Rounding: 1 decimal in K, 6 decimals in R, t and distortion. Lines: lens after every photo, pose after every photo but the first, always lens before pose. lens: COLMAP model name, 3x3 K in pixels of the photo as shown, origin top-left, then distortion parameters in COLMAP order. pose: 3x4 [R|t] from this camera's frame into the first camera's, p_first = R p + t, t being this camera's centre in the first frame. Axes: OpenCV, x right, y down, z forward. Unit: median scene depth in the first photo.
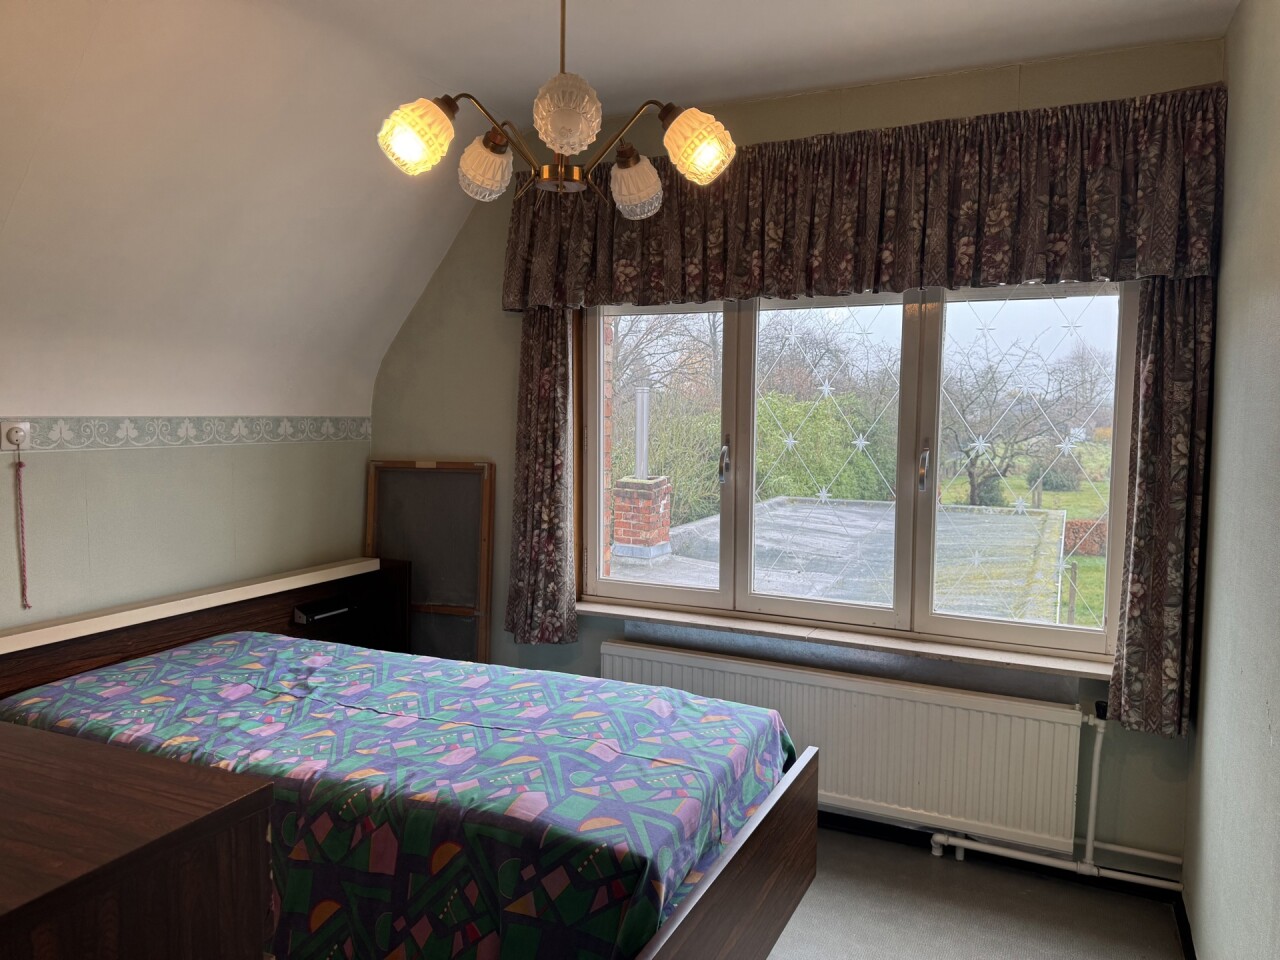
lens RADIAL K [[901.1, 0, 640.0], [0, 901.1, 480.0], [0, 0, 1]] dist [0.150556, -0.218536]
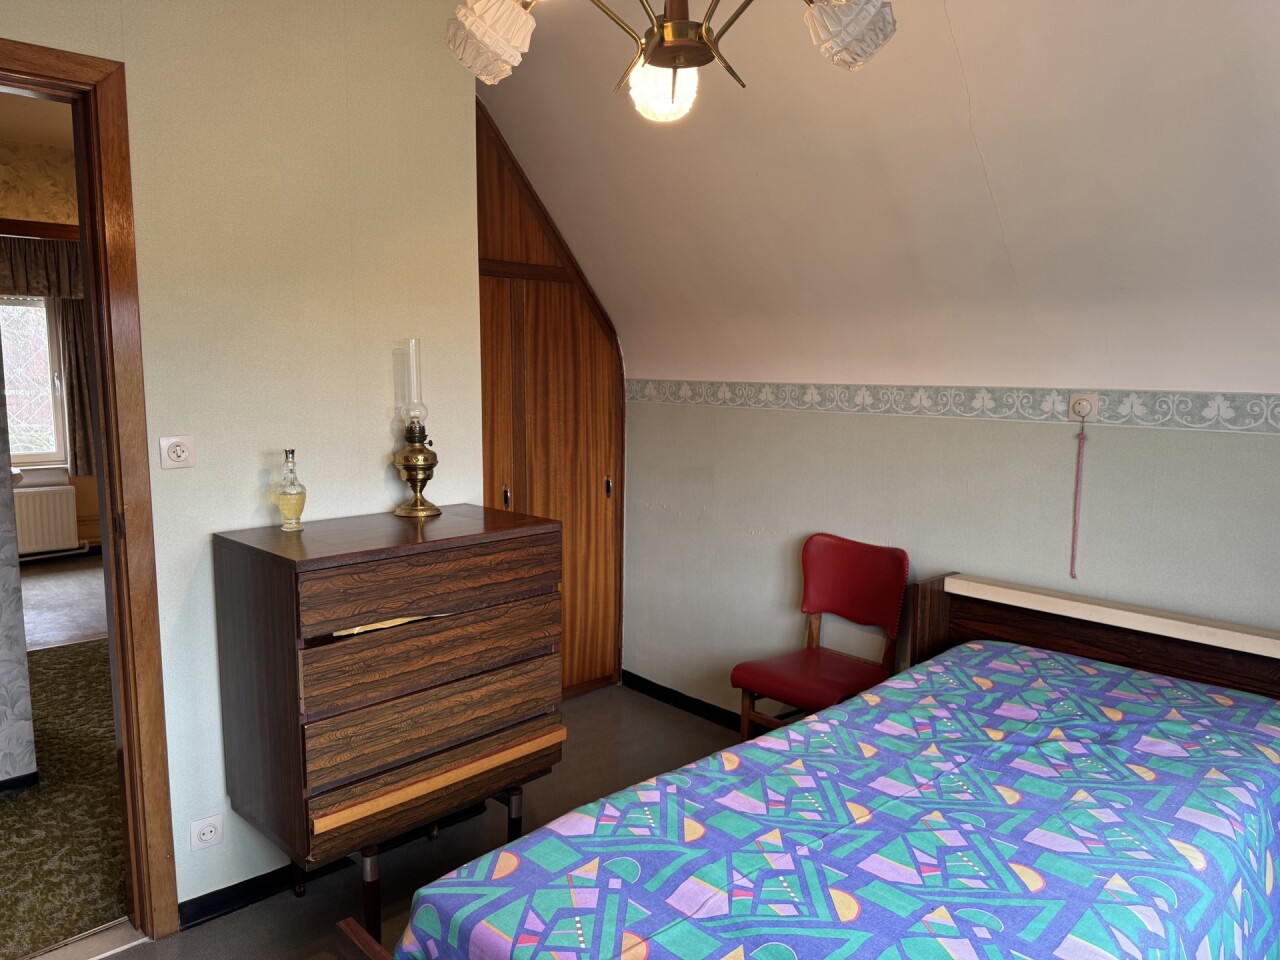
lens RADIAL K [[910.1, 0, 640.0], [0, 910.1, 480.0], [0, 0, 1]] dist [0.001687, -0.036029]
pose [[-0.382561, 0.095934, -0.918936, 0.473556], [-0.083907, 0.986878, 0.137958, -0.072491], [0.920112, 0.129882, -0.369492, 1.016431]]
